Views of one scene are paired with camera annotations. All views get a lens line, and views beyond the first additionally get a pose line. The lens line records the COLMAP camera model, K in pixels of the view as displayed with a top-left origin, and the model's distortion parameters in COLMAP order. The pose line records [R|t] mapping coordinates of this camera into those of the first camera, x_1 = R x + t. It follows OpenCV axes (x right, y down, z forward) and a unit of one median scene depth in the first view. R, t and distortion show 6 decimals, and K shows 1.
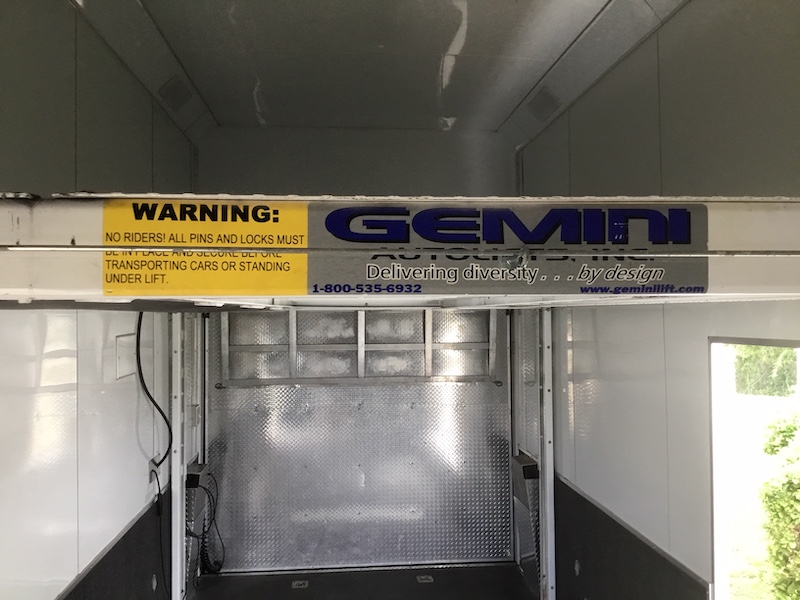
lens RADIAL K [[718.0, 0, 402.3], [0, 718.0, 292.8], [0, 0, 1]] dist [0.129411, -0.309028]
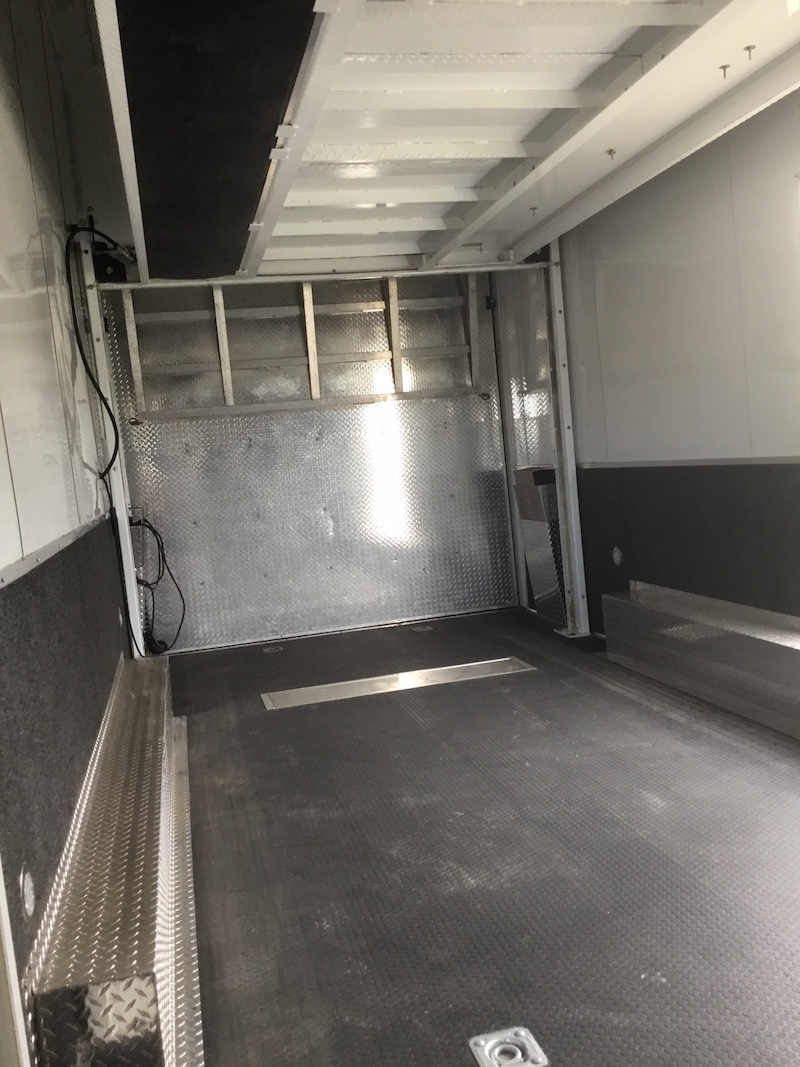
lens RADIAL K [[959.3, 0, 400.0], [0, 959.3, 533.5], [0, 0, 1]] dist [0.128087, -0.223134]
pose [[0.985759, -0.101266, 0.134254, -0.125861], [0.087444, 0.990605, 0.105139, 0.164361], [-0.143640, -0.091902, 0.985354, -0.062762]]
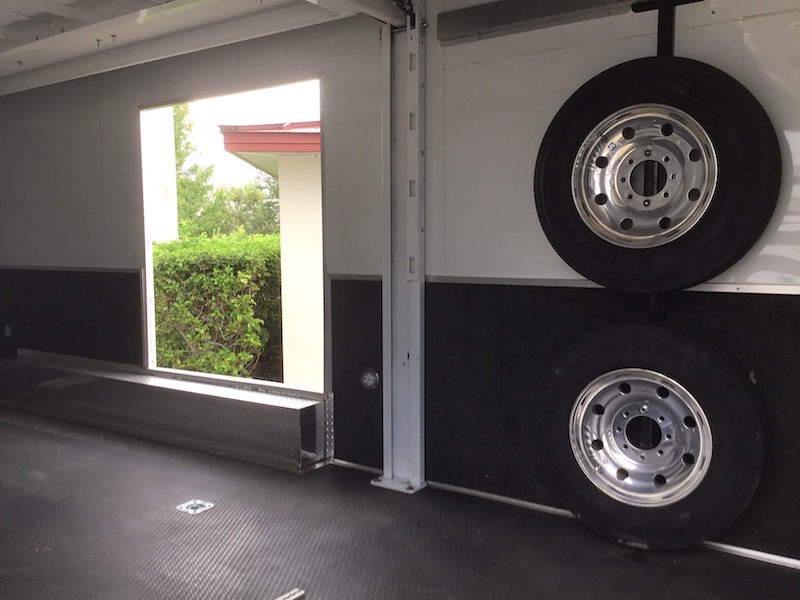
lens RADIAL K [[720.5, 0, 400.0], [0, 720.5, 300.0], [0, 0, 1]] dist [0.114568, -0.202344]
pose [[0.644188, -0.057386, 0.762712, -0.208054], [-0.023440, 0.995232, 0.094678, 0.154102], [-0.764508, -0.078869, 0.639771, -0.213195]]
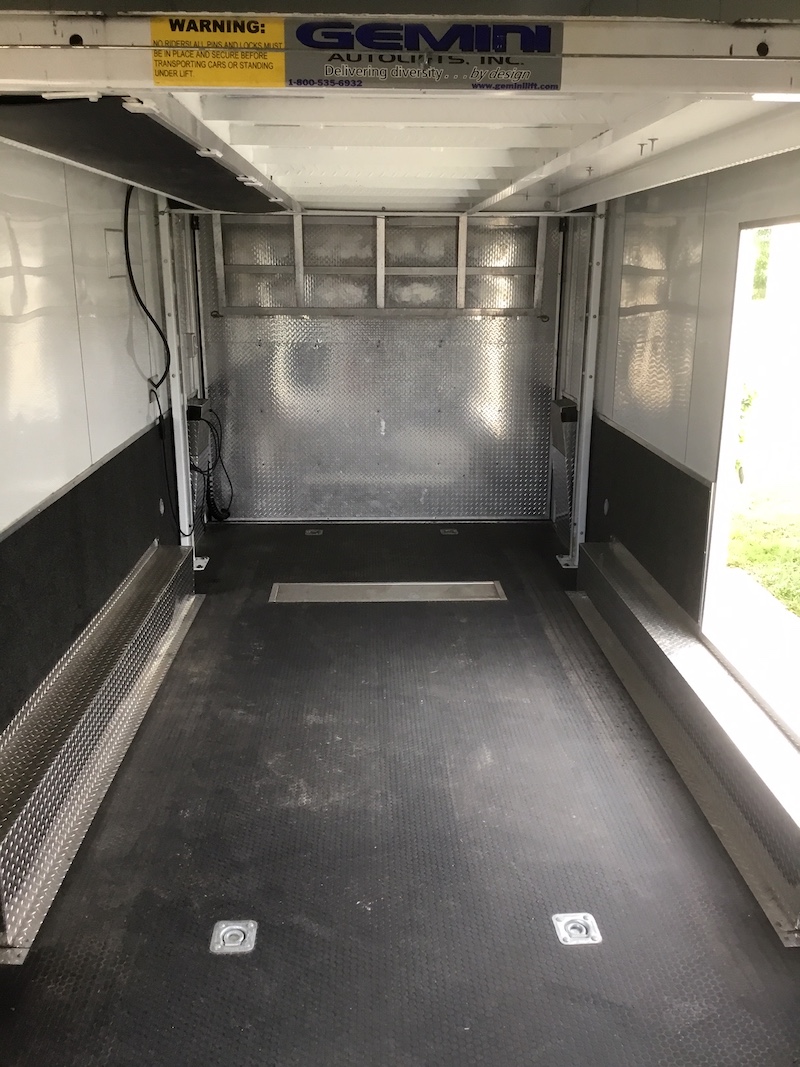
lens RADIAL K [[961.0, 0, 401.7], [0, 961.0, 539.6], [0, 0, 1]] dist [0.114568, -0.202344]
pose [[0.998414, 0.025312, -0.050297, 0.032215], [-0.009226, 0.954729, 0.297334, 0.040462], [0.055546, -0.296399, 0.953448, -0.164284]]
